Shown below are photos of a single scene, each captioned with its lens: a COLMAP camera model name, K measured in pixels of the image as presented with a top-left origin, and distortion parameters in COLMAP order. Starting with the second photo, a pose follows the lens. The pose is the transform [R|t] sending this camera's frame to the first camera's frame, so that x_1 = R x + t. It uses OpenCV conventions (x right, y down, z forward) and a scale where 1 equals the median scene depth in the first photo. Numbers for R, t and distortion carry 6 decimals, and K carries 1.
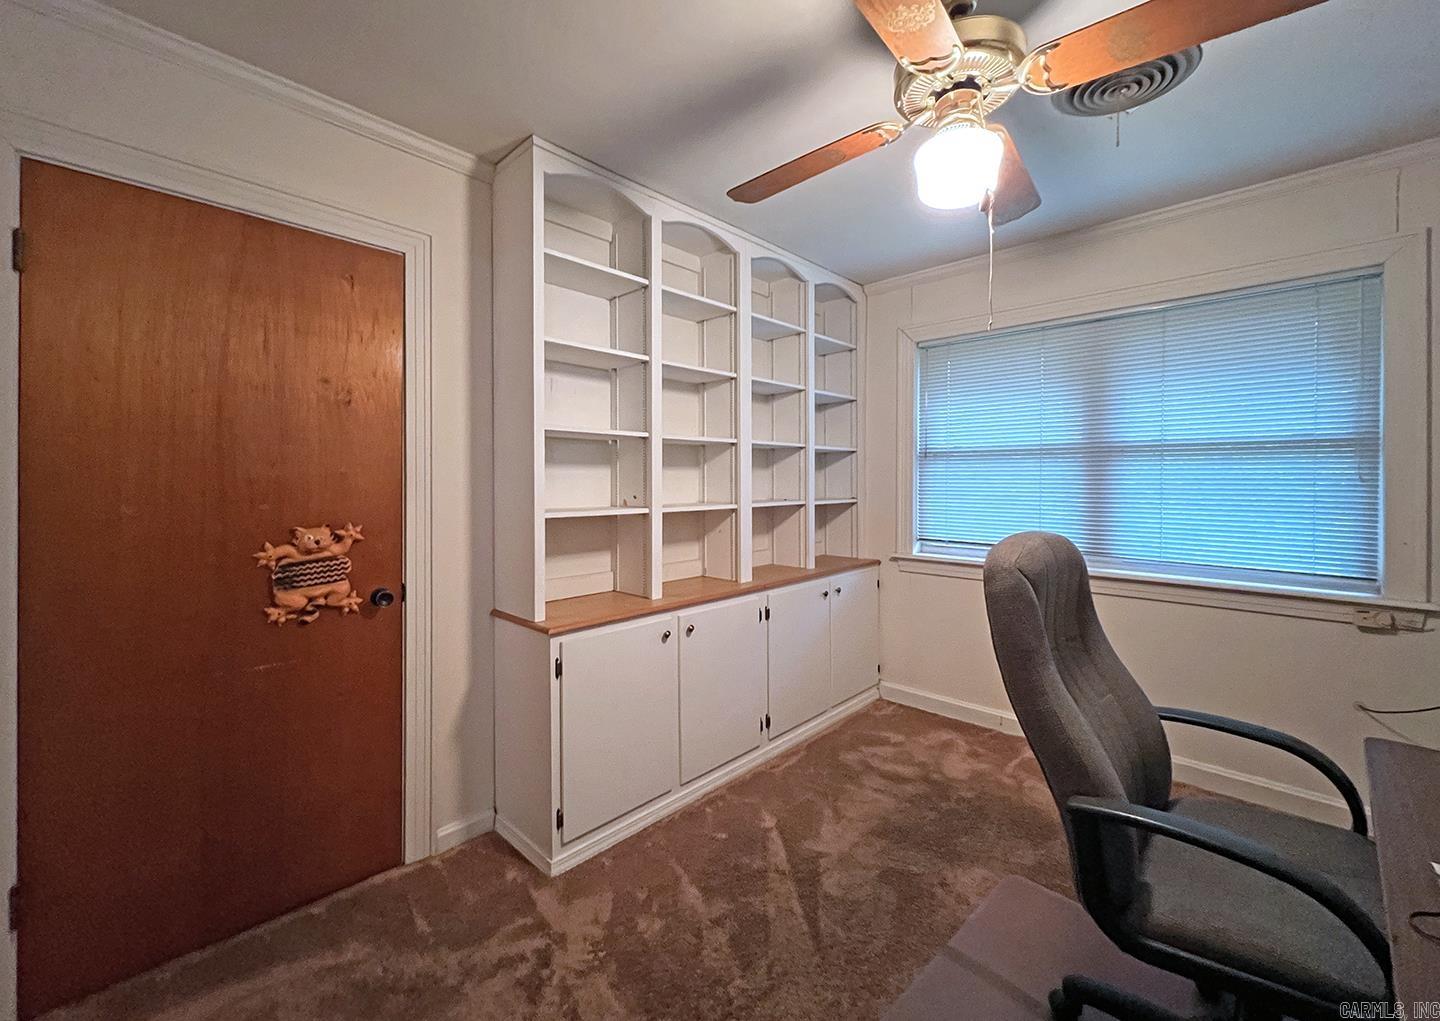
lens RADIAL K [[586.2, 0, 722.9], [0, 586.2, 481.1], [0, 0, 1]] dist [-0.000328, 0.000074]
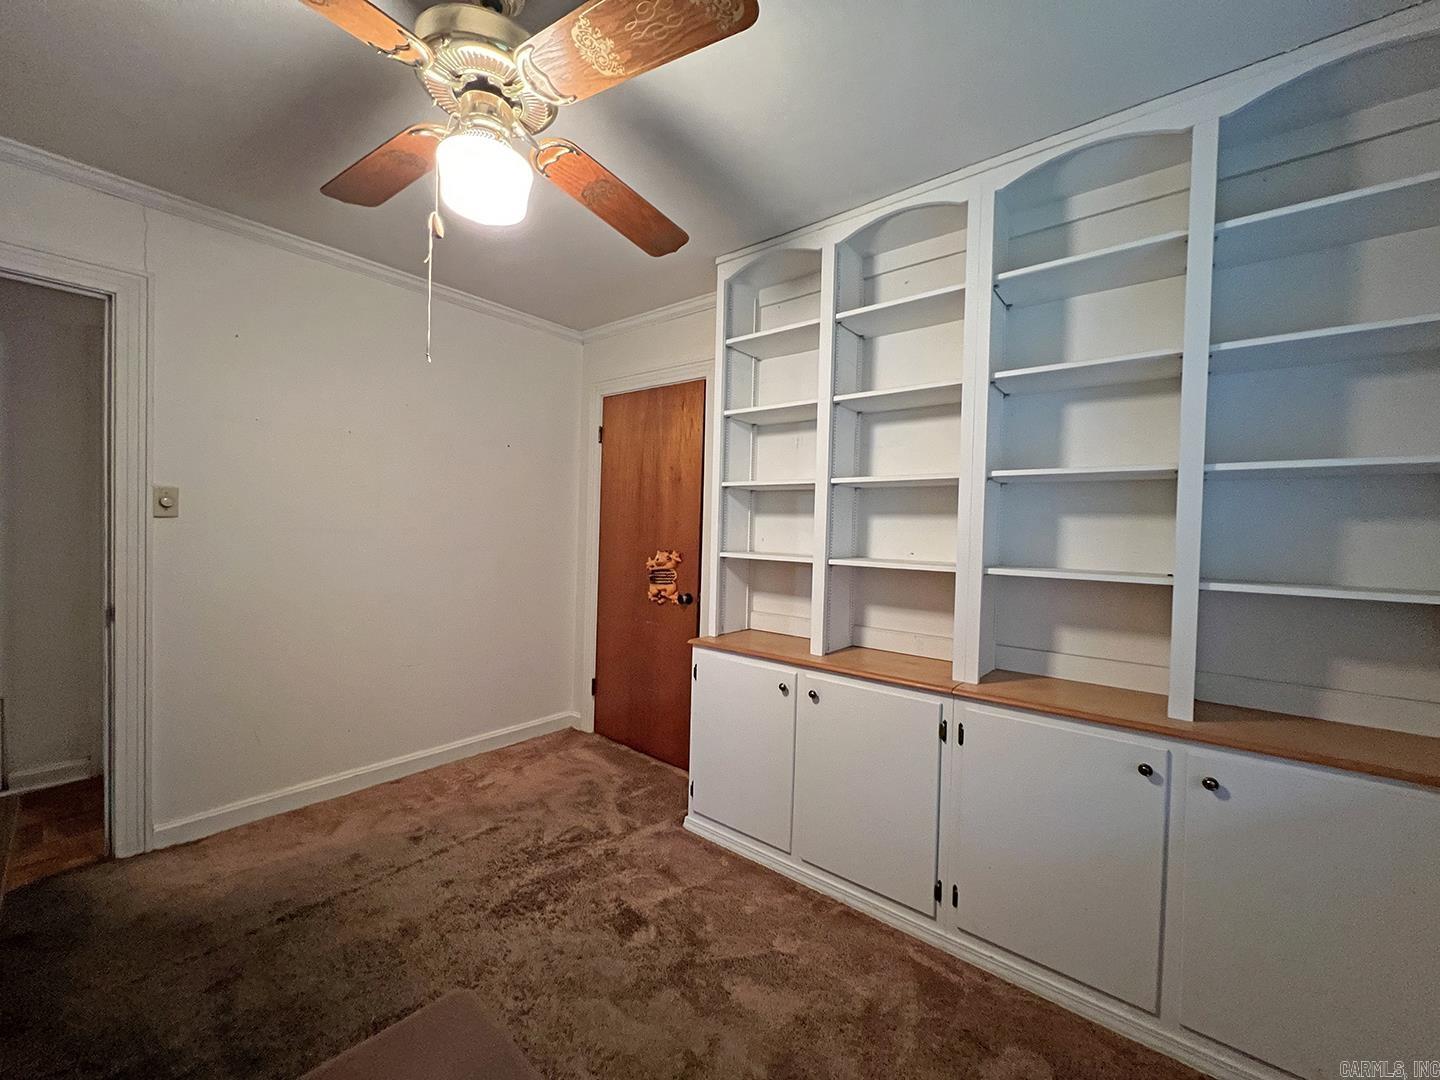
lens RADIAL K [[572.6, 0, 720.0], [0, 572.6, 540.0], [0, 0, 1]] dist [-0.001241, 0.000179]
pose [[0.080397, 0.022941, -0.996499, 1.034400], [-0.029169, 0.999361, 0.020654, 0.002767], [0.996336, 0.027407, 0.081014, 1.010199]]
